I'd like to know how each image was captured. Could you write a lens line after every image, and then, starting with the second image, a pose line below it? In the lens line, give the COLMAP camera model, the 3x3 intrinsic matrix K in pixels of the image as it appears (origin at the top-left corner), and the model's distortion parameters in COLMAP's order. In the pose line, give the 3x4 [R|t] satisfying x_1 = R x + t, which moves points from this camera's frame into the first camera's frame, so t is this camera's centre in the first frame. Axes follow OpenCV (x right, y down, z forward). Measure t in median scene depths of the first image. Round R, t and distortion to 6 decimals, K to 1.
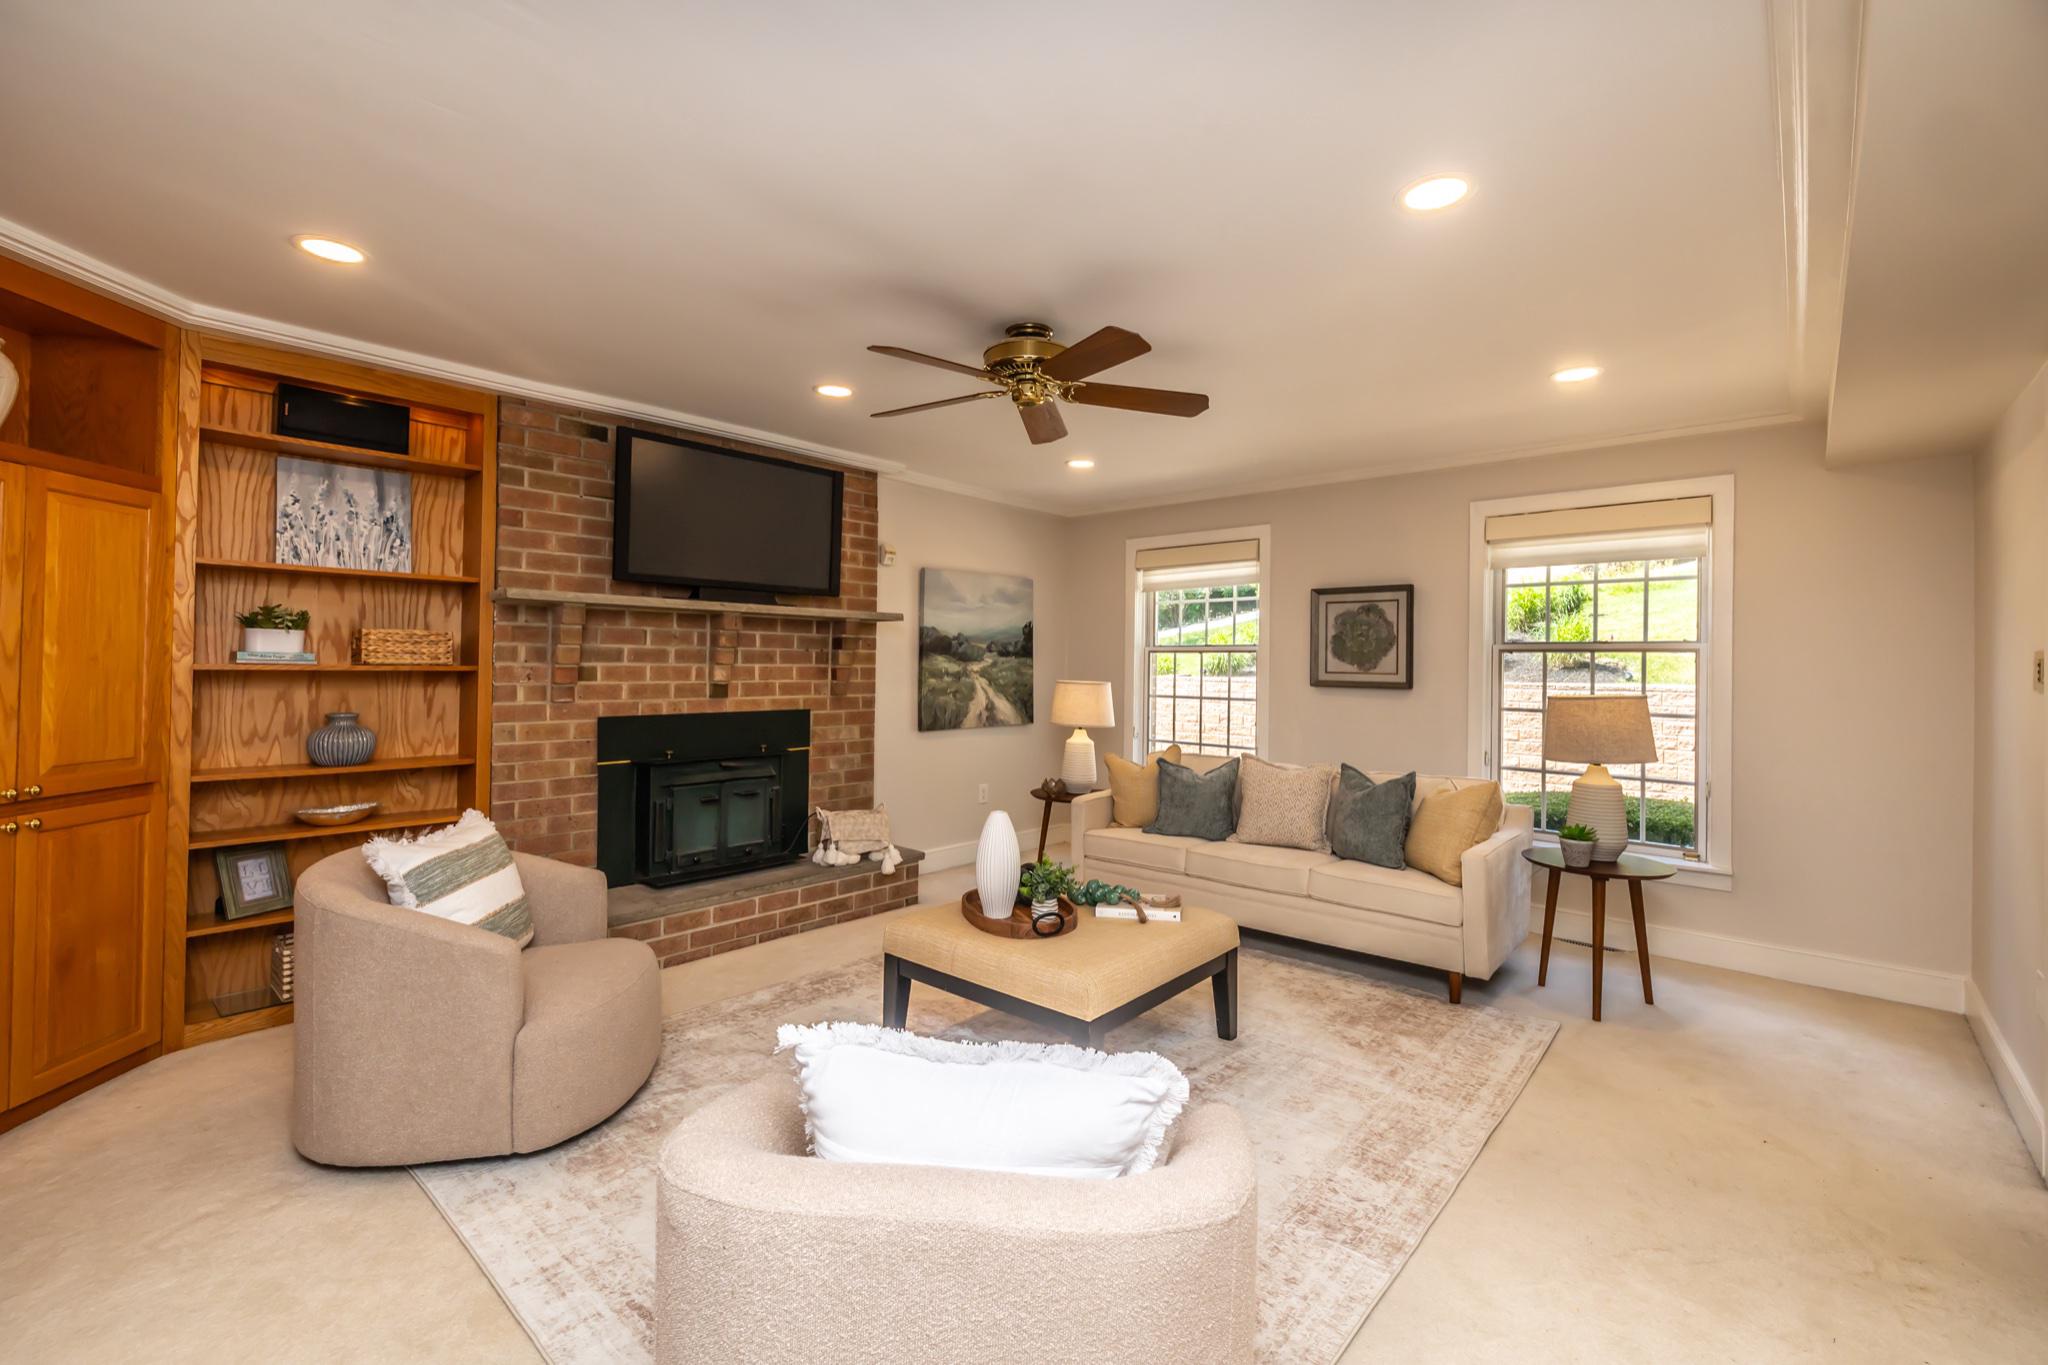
lens RADIAL K [[876.9, 0, 1015.2], [0, 876.9, 653.4], [0, 0, 1]] dist [0.000998, 0.000242]
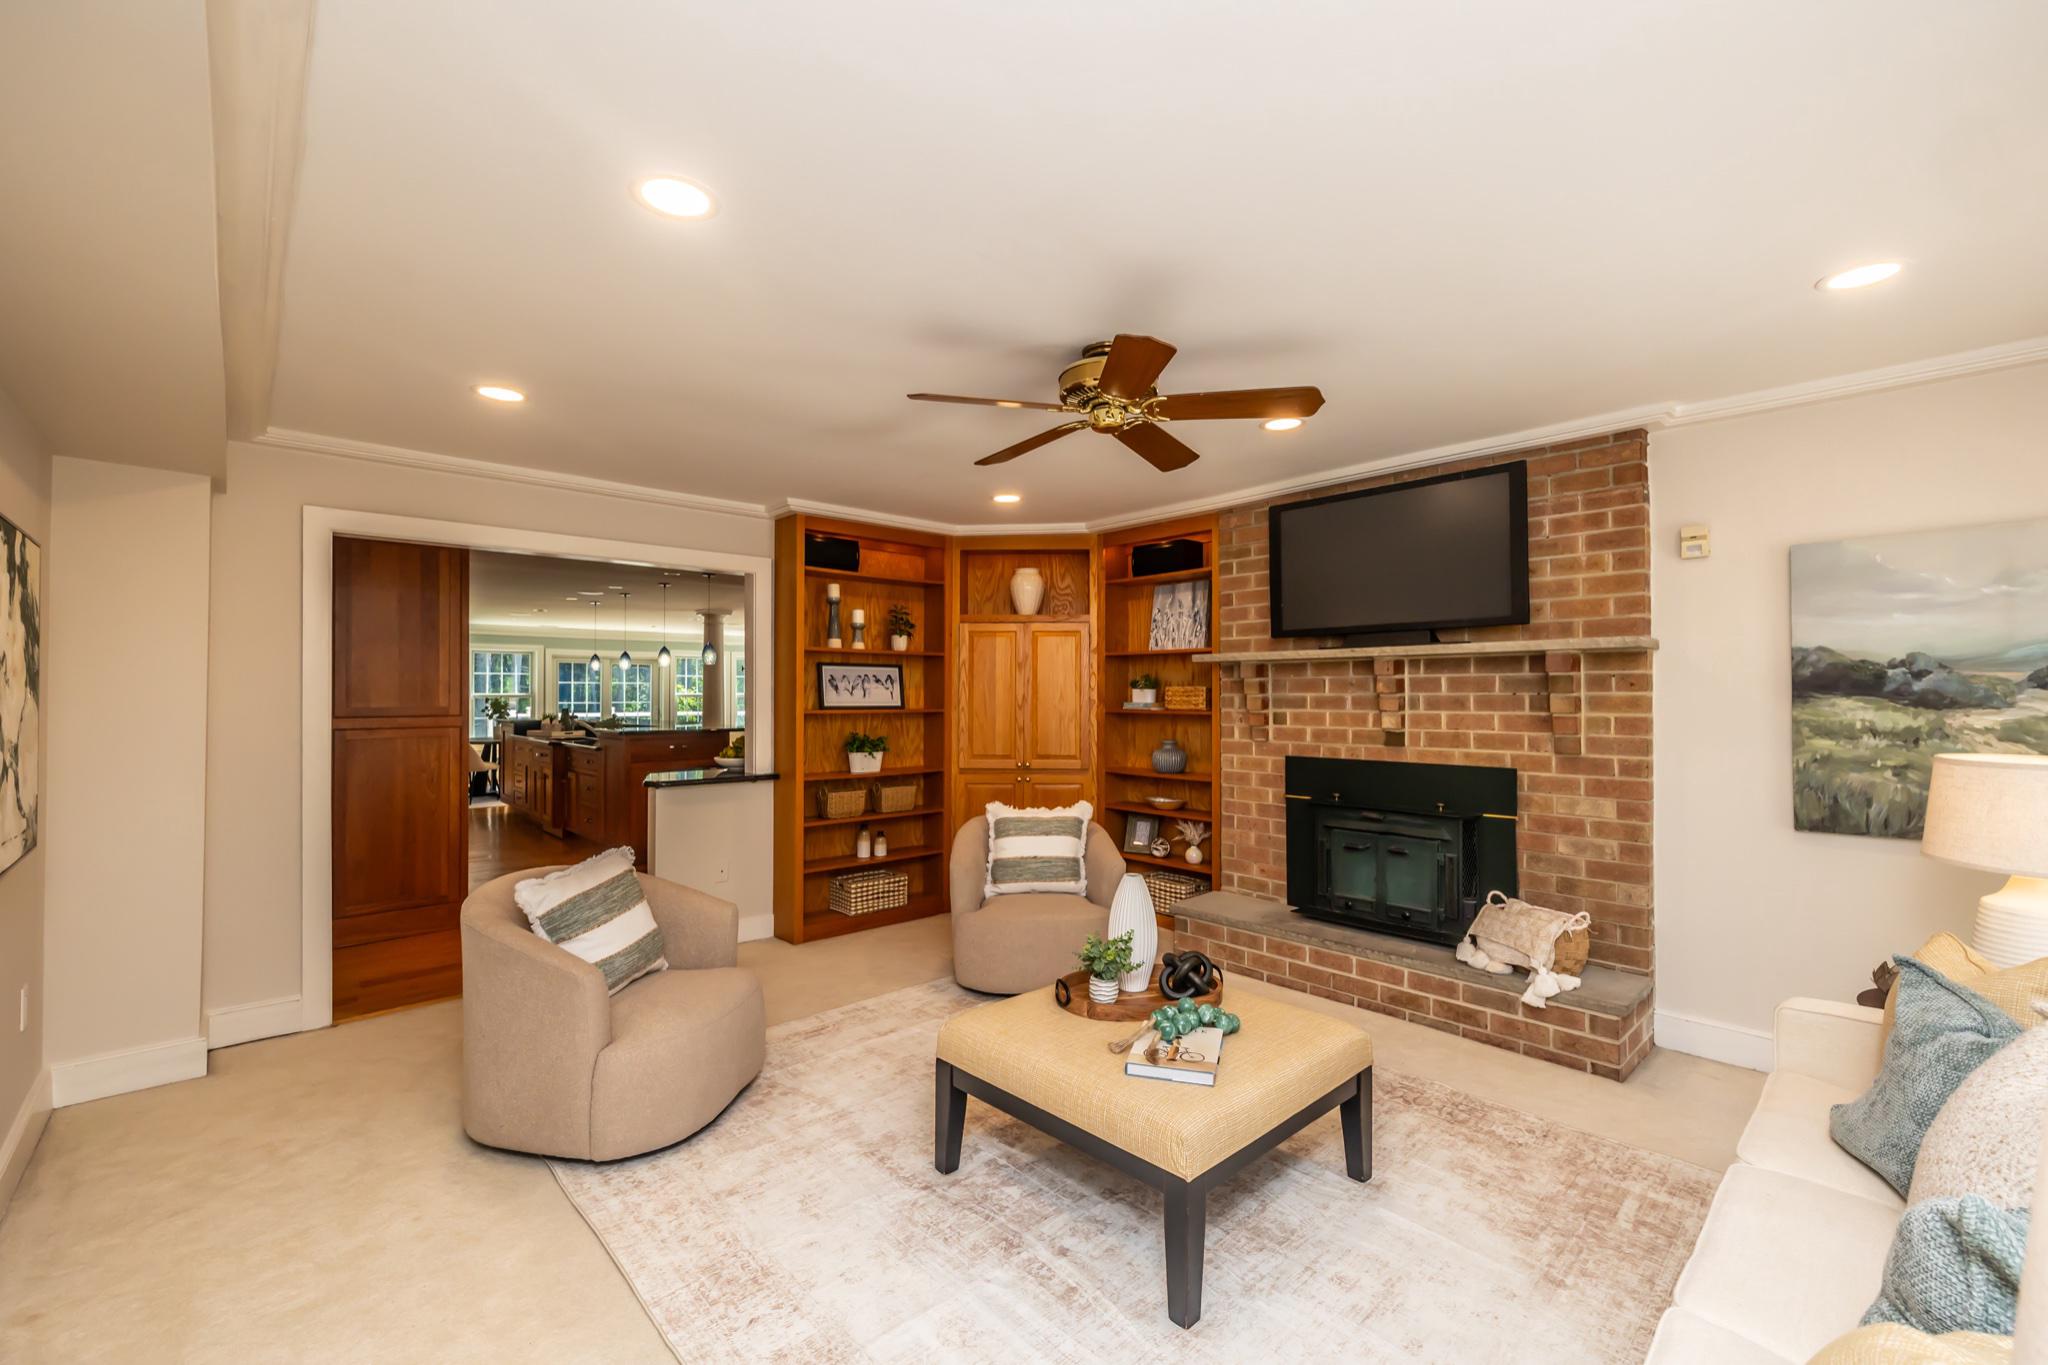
lens RADIAL K [[876.9, 0, 1015.2], [0, 876.9, 653.4], [0, 0, 1]] dist [0.000998, 0.000242]
pose [[-0.105415, -0.055830, -0.992860, 0.660335], [0.014237, 0.998236, -0.057644, -0.001181], [0.994326, -0.020212, -0.104434, 0.690950]]
